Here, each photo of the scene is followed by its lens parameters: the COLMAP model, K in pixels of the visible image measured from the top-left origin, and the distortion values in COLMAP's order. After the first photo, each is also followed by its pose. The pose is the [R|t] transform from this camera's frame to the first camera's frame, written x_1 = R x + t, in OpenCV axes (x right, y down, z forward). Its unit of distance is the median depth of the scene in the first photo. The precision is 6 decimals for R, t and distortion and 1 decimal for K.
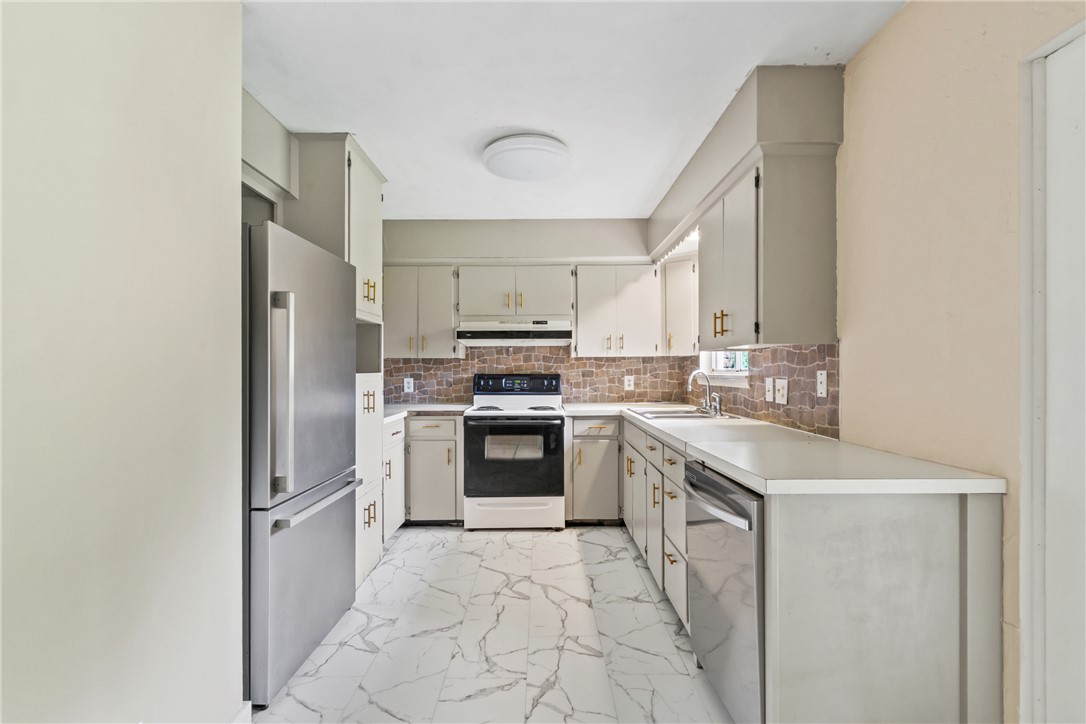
lens RADIAL K [[496.1, 0, 545.6], [0, 496.1, 370.8], [0, 0, 1]] dist [0.000113, -0.000018]
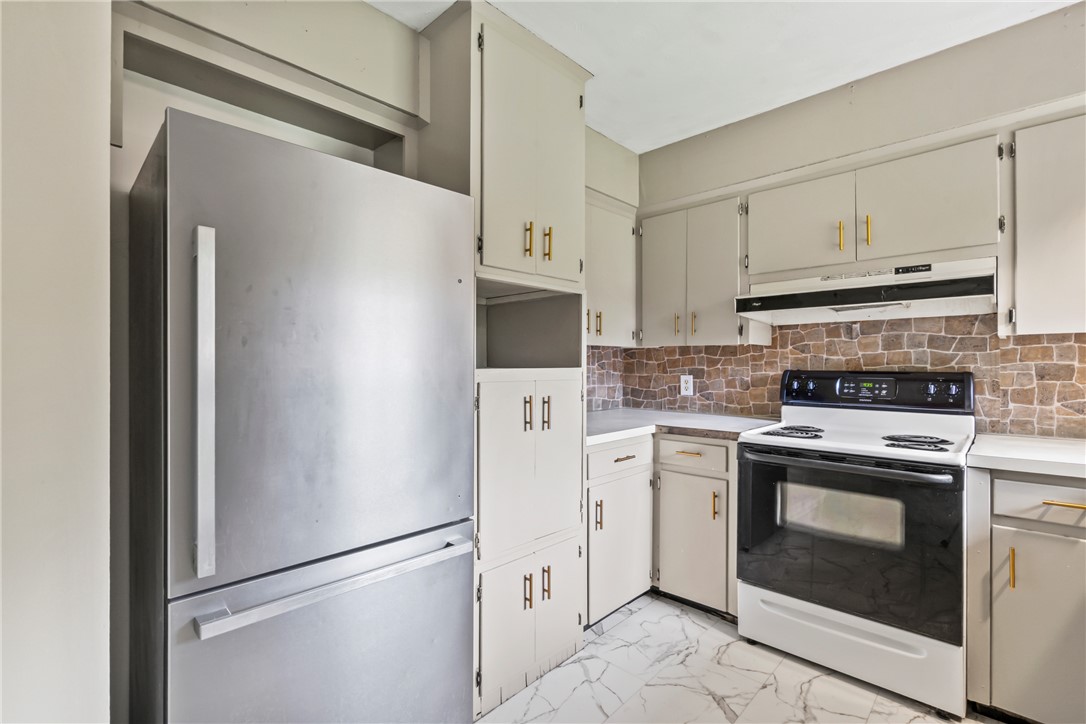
lens RADIAL K [[492.7, 0, 540.6], [0, 492.7, 365.2], [0, 0, 1]] dist [-0.001226, -0.000182]
pose [[0.714208, 0.002728, -0.699928, 0.068555], [-0.002038, 0.999996, 0.001818, -0.000278], [0.699931, 0.000128, 0.714211, 0.379416]]
